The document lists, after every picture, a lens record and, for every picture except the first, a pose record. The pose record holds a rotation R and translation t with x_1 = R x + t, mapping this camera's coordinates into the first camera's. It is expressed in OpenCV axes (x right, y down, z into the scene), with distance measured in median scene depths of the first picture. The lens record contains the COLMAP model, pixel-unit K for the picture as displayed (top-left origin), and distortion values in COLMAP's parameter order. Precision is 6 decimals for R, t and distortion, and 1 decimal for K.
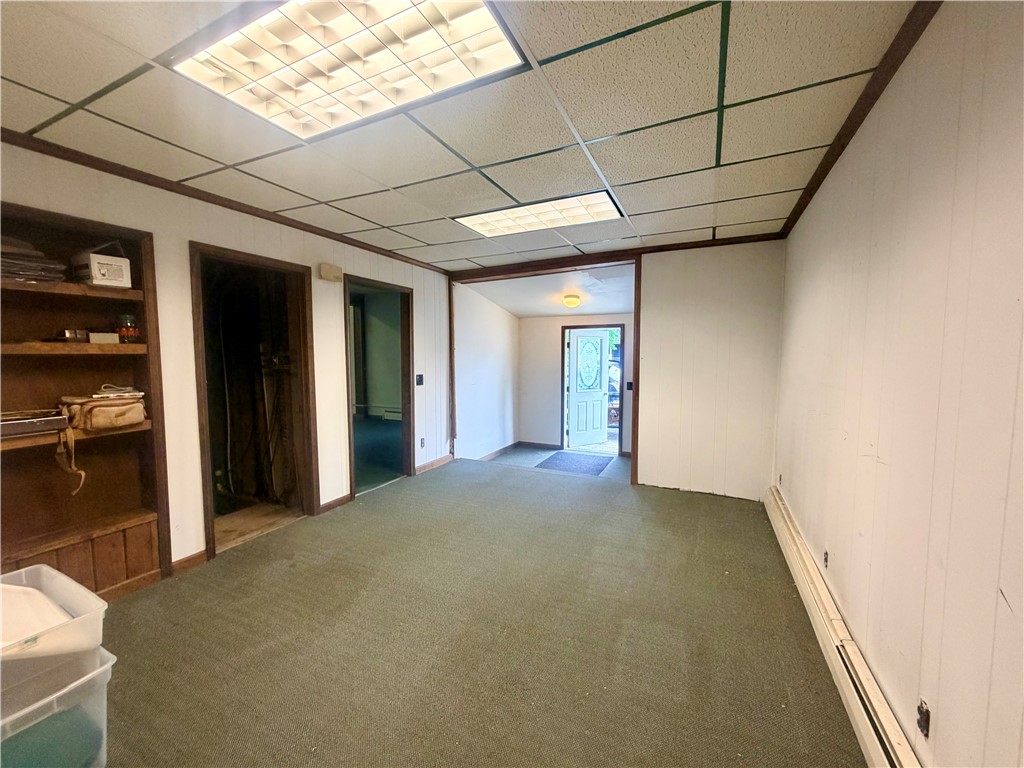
lens RADIAL K [[406.0, 0, 509.5], [0, 406.0, 383.7], [0, 0, 1]] dist [0.000288, -0.000021]
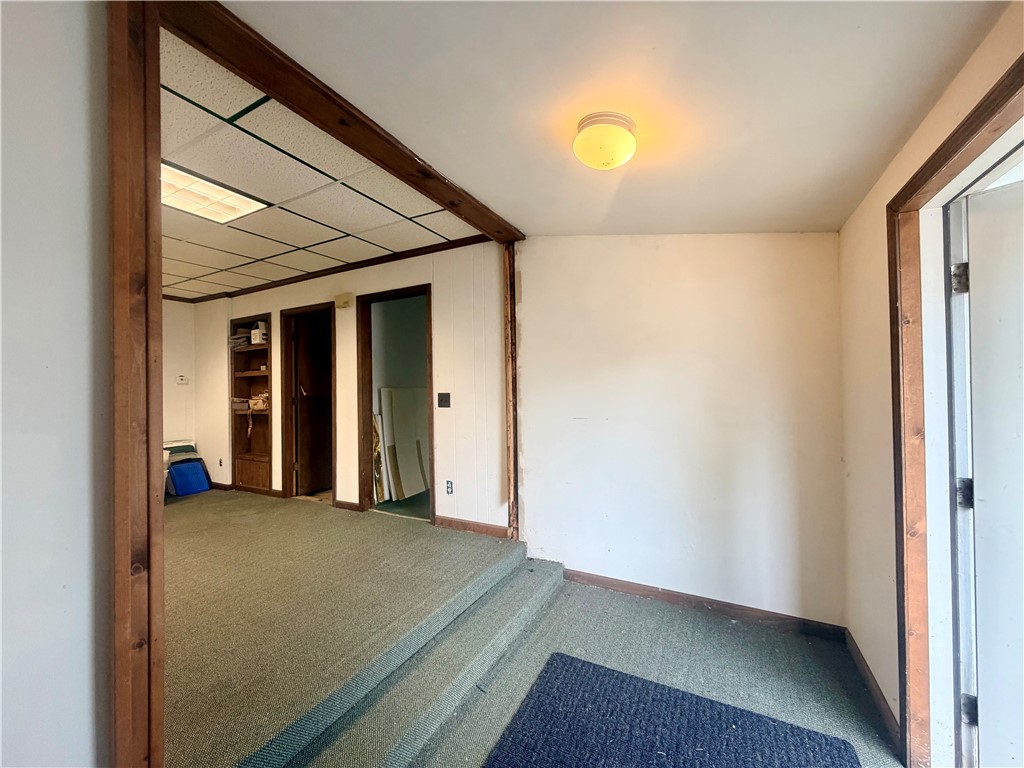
lens RADIAL K [[406.0, 0, 509.5], [0, 406.0, 383.7], [0, 0, 1]] dist [0.000288, -0.000021]
pose [[-0.043850, -0.002339, -0.999035, 0.693483], [-0.050721, 0.998713, -0.000112, -0.061709], [0.997750, 0.050667, -0.043912, 1.545784]]
